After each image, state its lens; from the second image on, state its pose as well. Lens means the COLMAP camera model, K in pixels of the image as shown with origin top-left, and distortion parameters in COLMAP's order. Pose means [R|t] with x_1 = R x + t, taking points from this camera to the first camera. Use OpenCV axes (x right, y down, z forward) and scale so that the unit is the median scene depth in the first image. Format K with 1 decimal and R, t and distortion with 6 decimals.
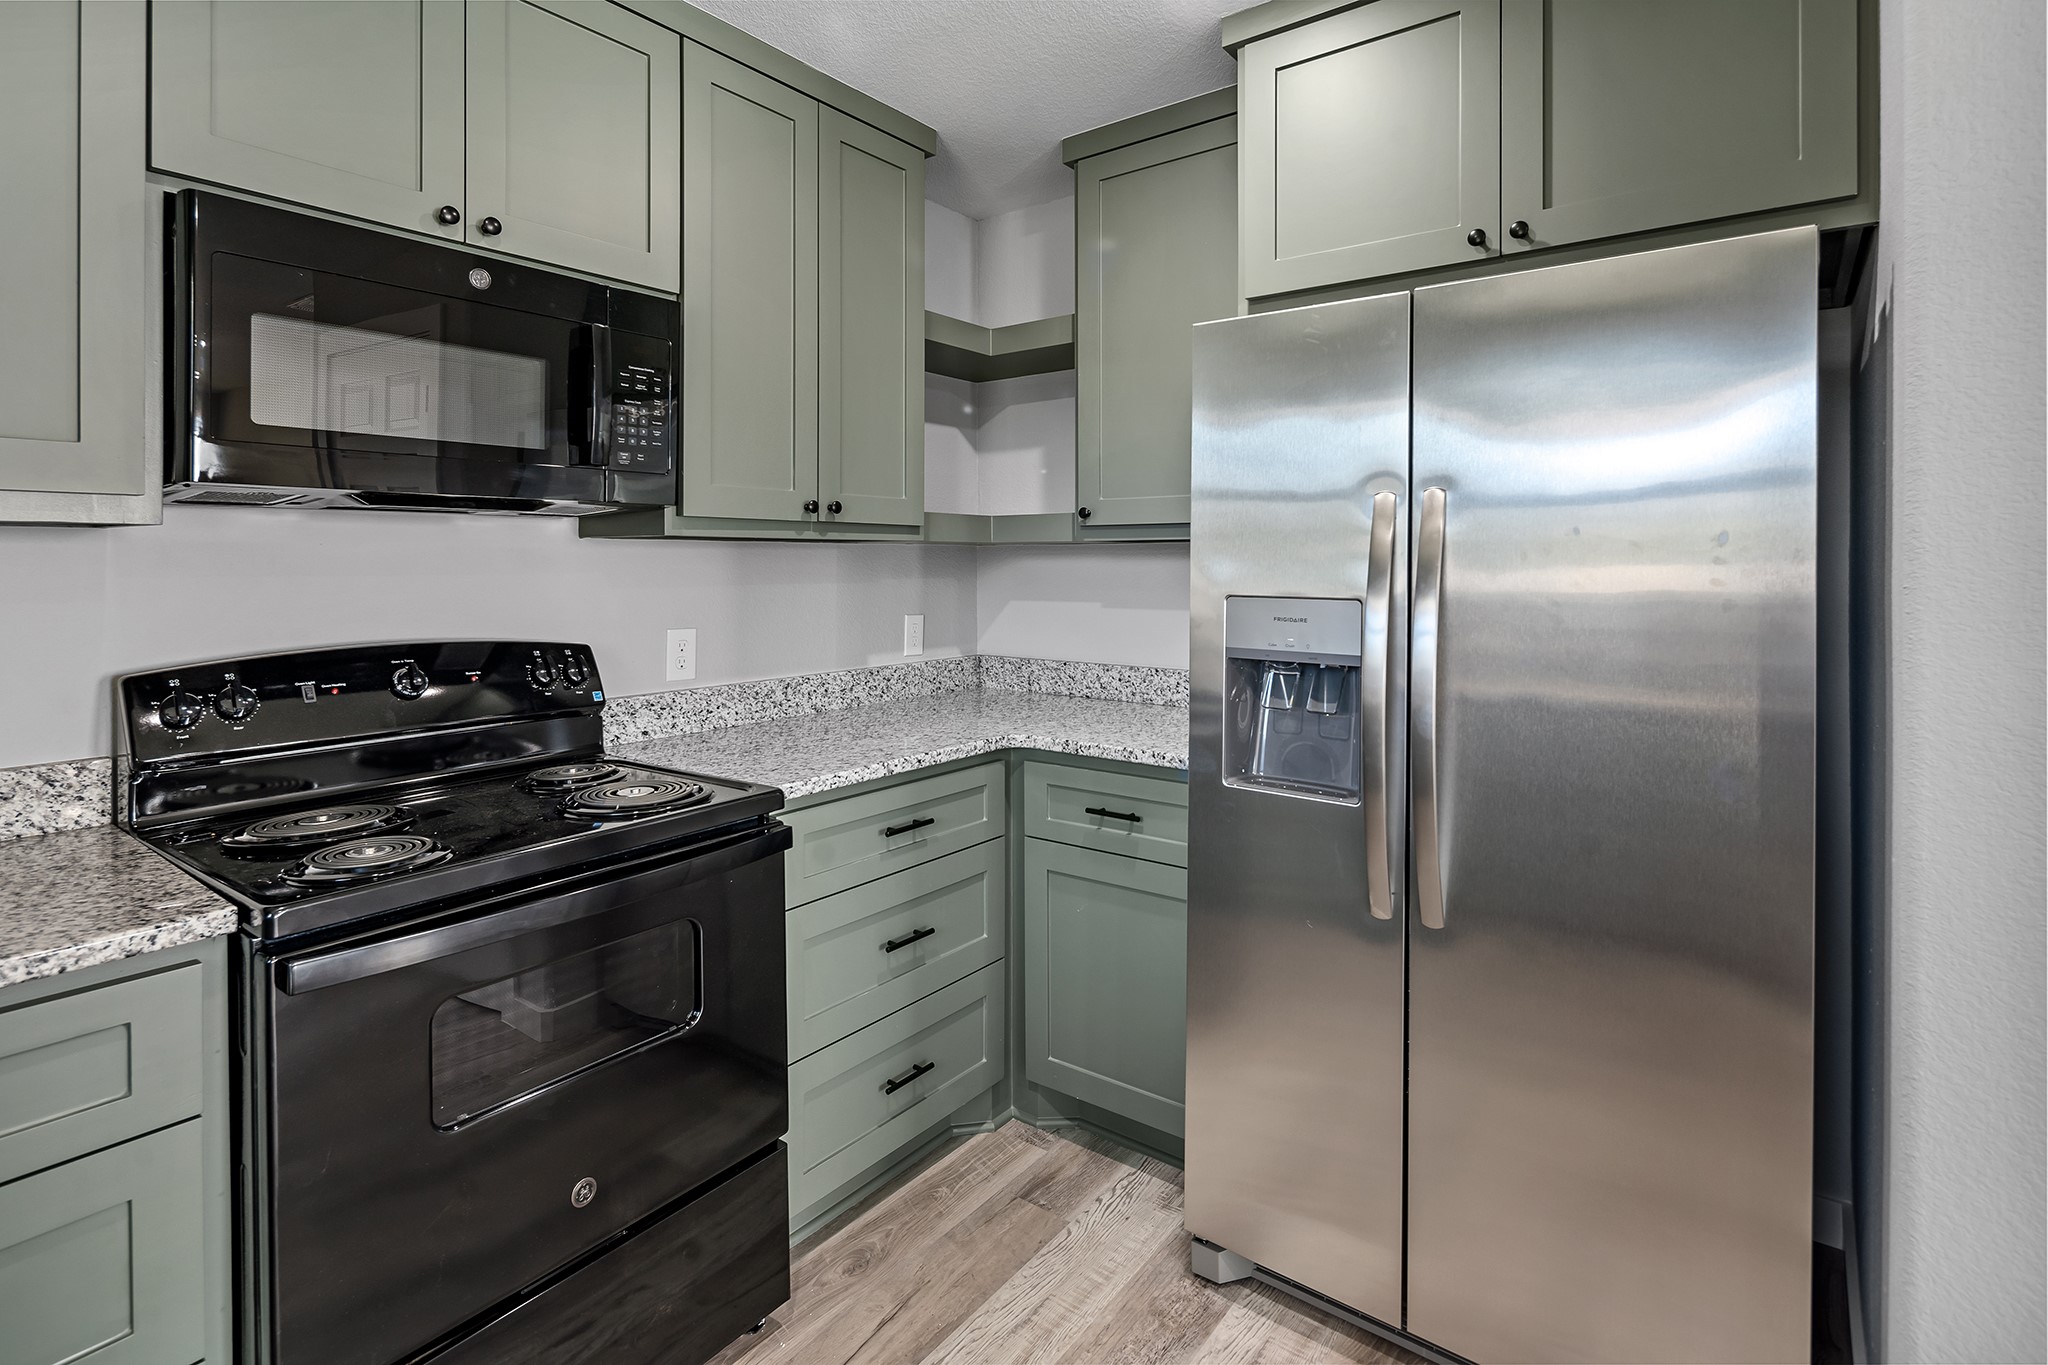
lens RADIAL K [[996.8, 0, 1017.1], [0, 996.8, 561.9], [0, 0, 1]] dist [0.002343, -0.000356]
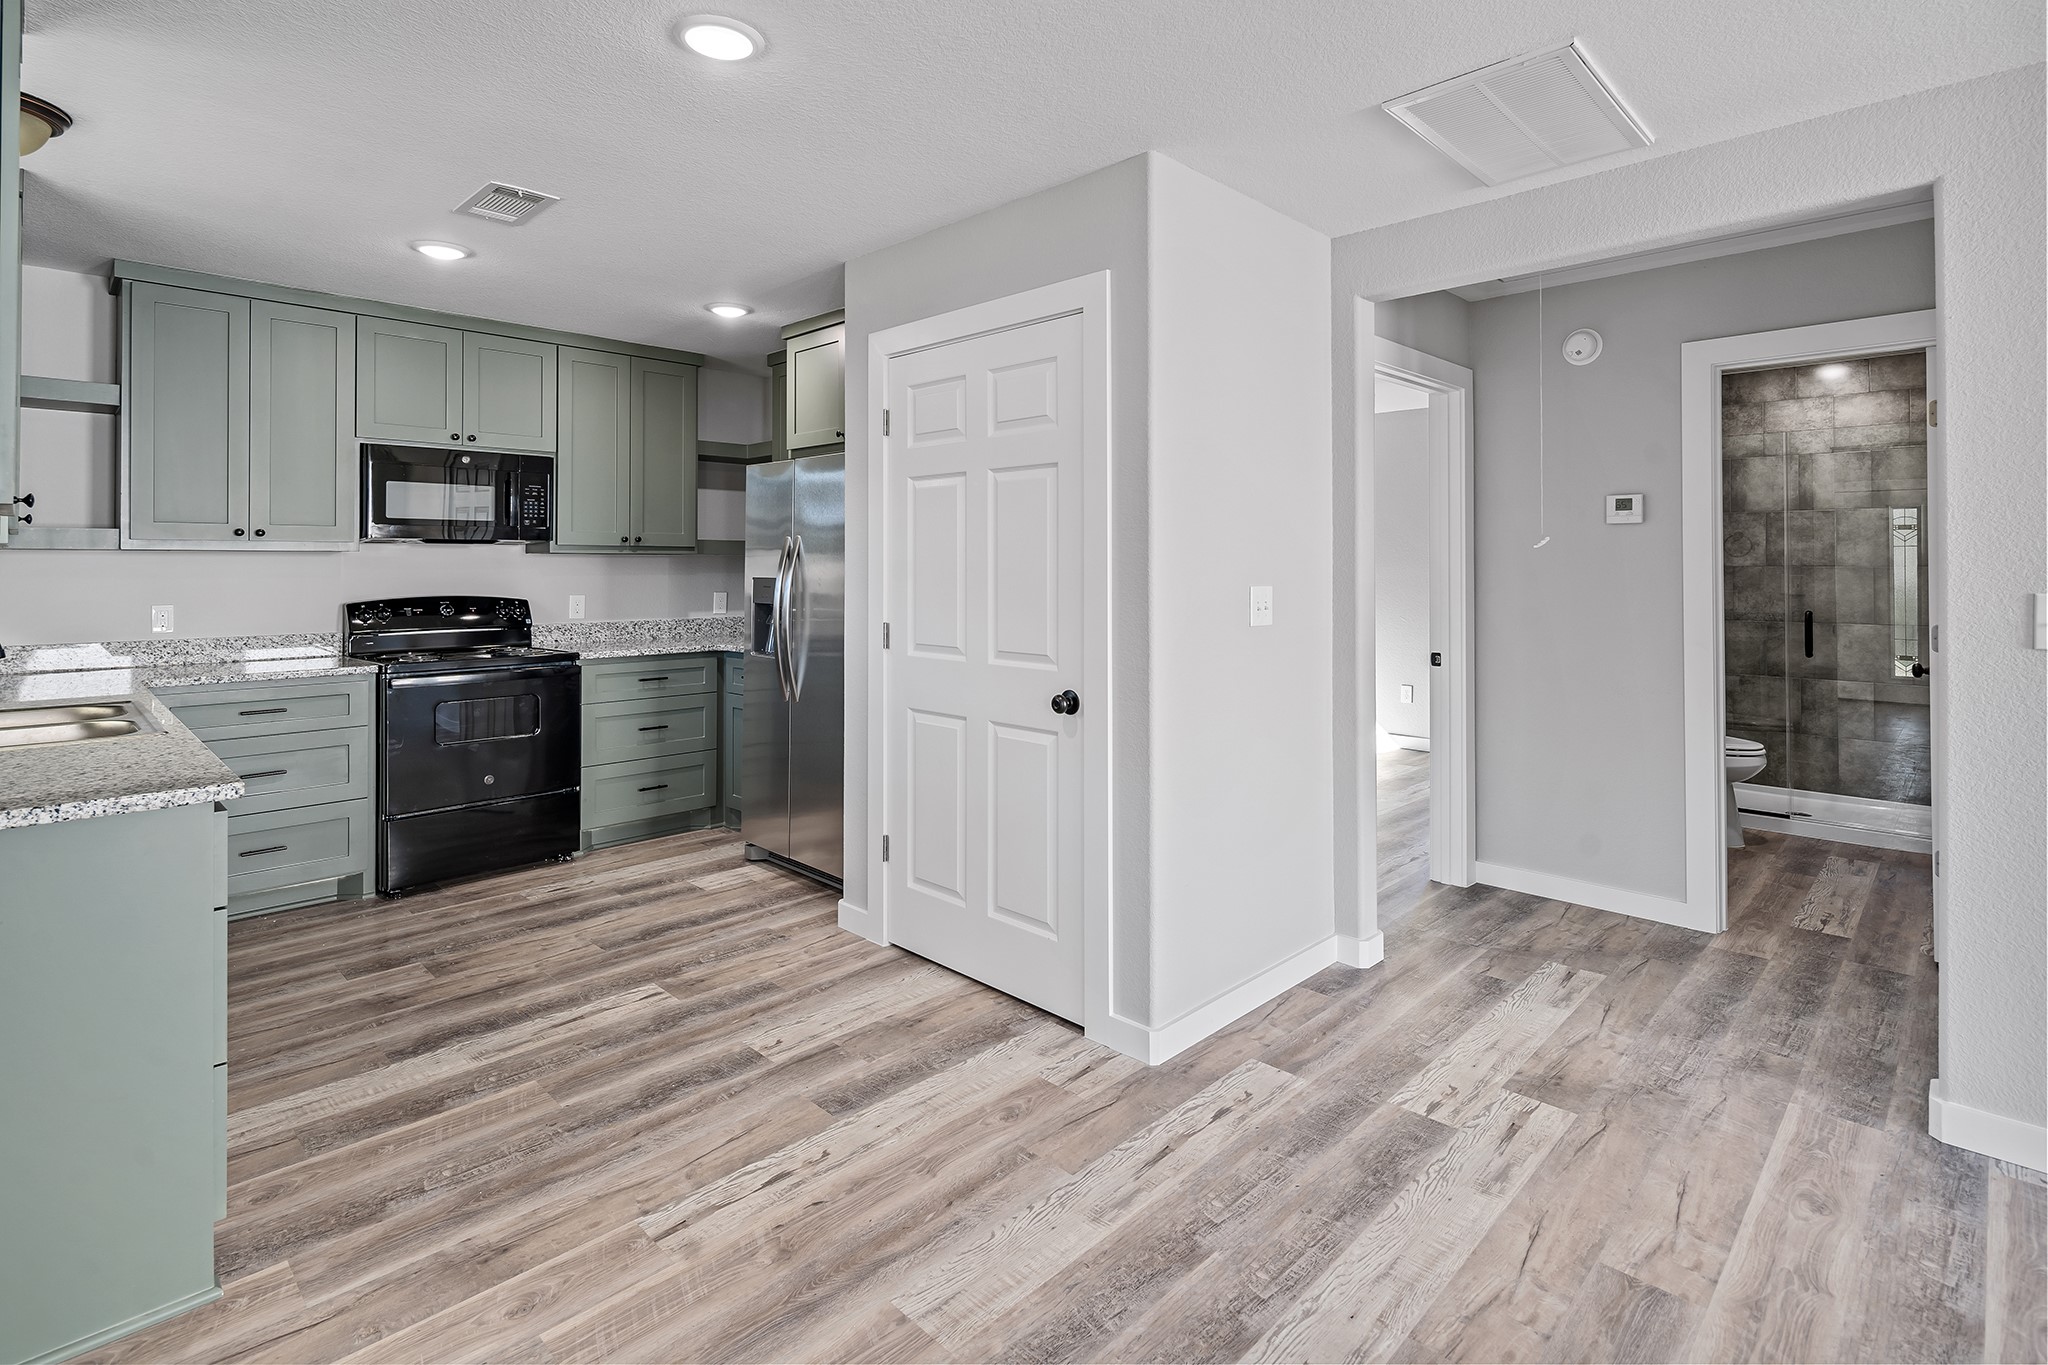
lens RADIAL K [[1000.5, 0, 1028.8], [0, 1000.5, 559.4], [0, 0, 1]] dist [-0.001280, -0.000337]
pose [[0.992639, 0.000264, -0.121107, 1.114818], [-0.001284, 0.999964, -0.008346, 0.007780], [0.121100, 0.008440, 0.992604, -1.287917]]
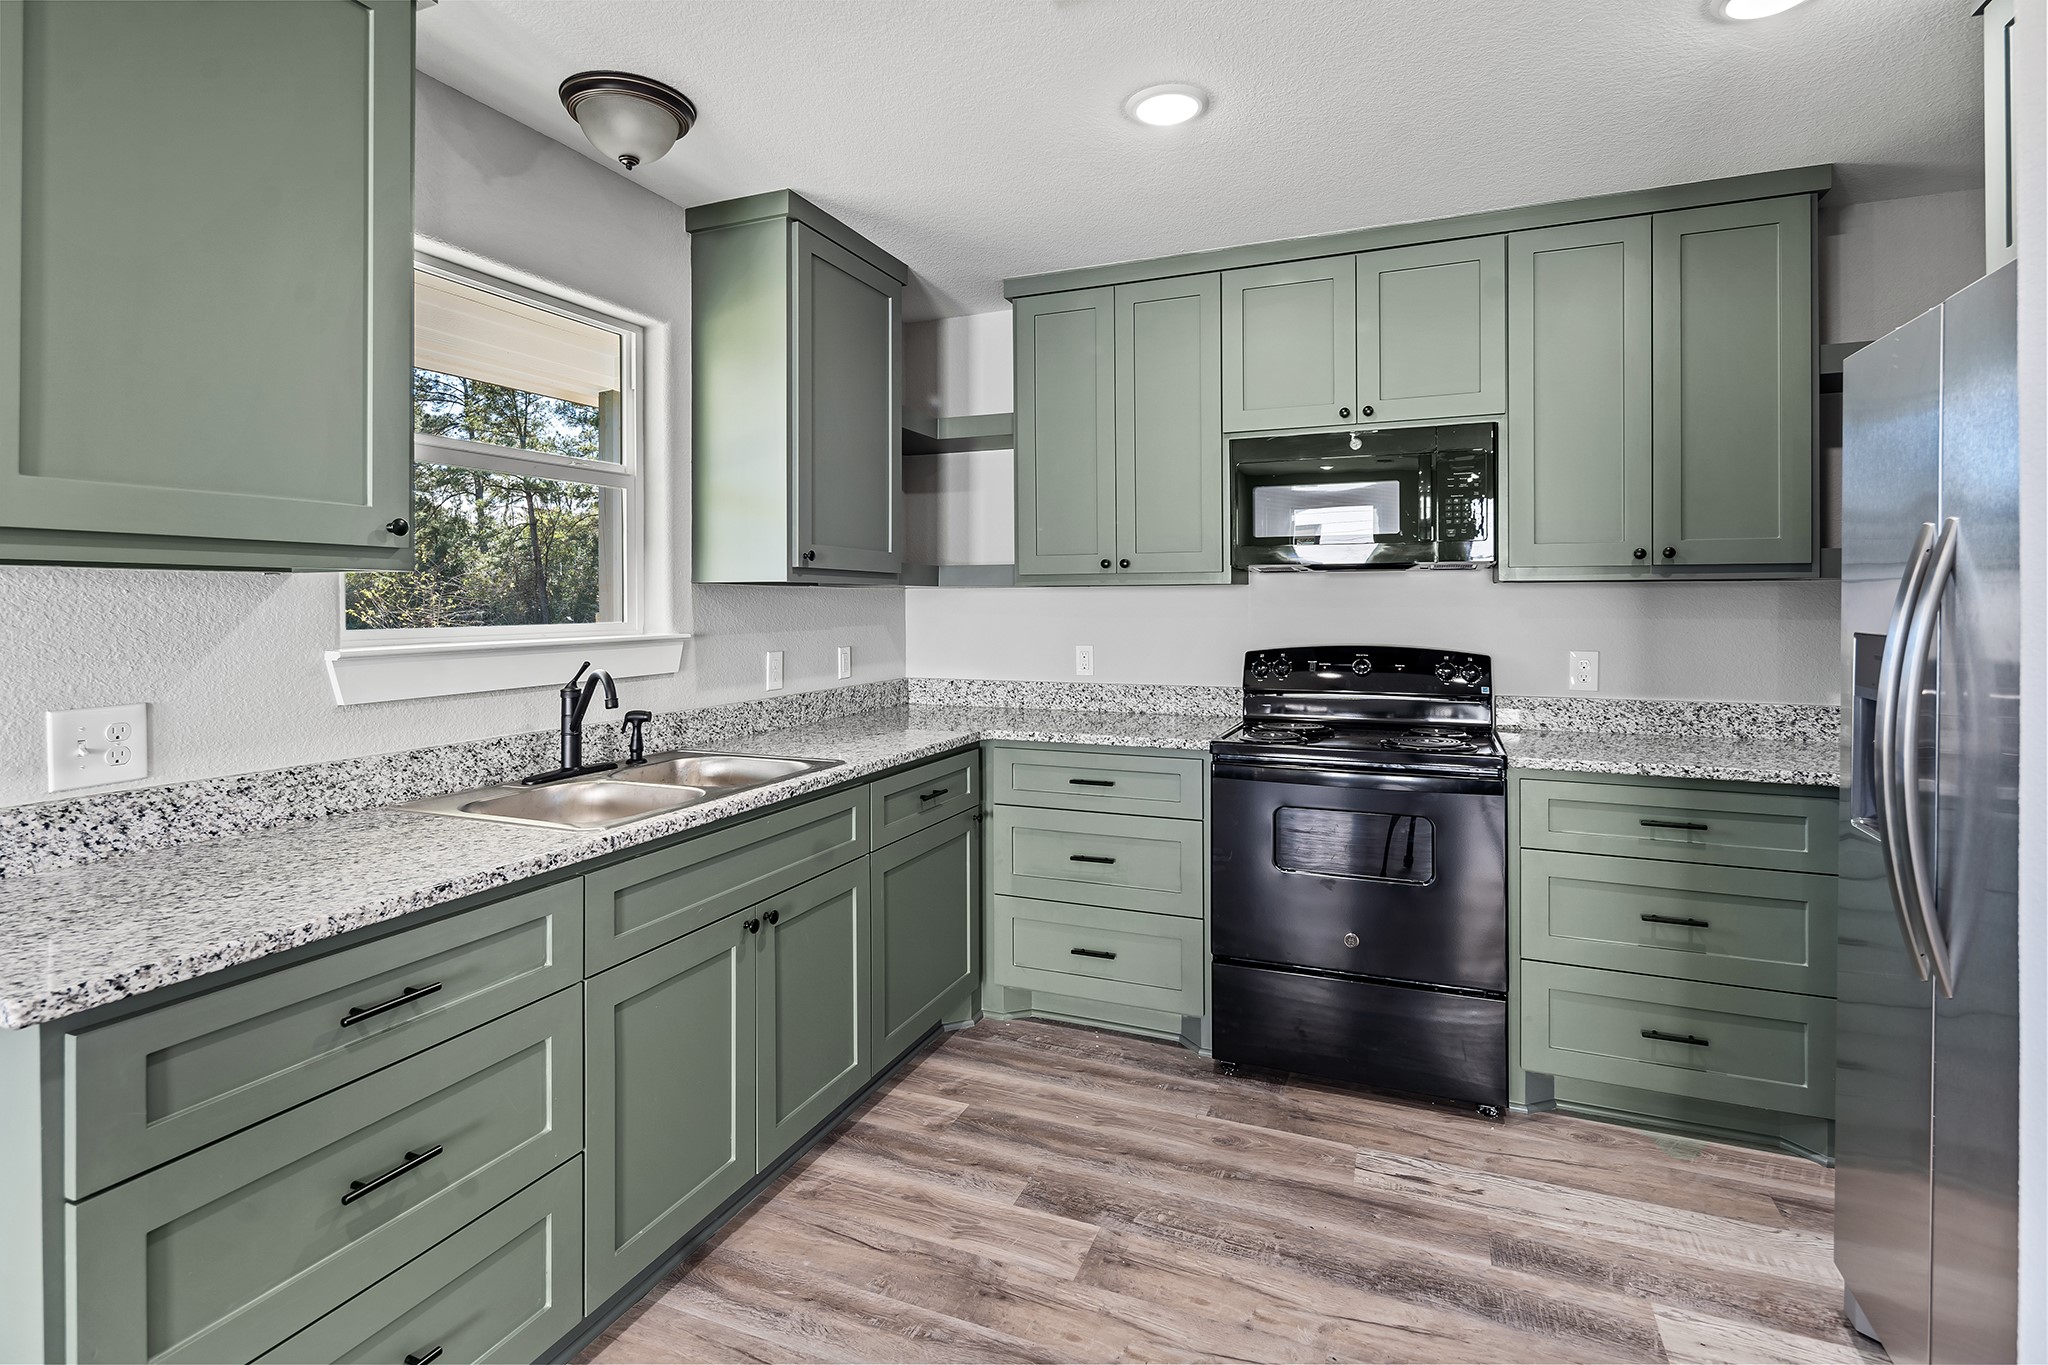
lens RADIAL K [[986.3, 0, 1015.3], [0, 986.3, 599.1], [0, 0, 1]] dist [-0.000962, -0.000898]
pose [[0.251576, -0.002737, -0.967834, 0.886021], [0.000602, 0.999996, -0.002672, 0.002962], [0.967837, 0.000090, 0.251577, -0.046107]]
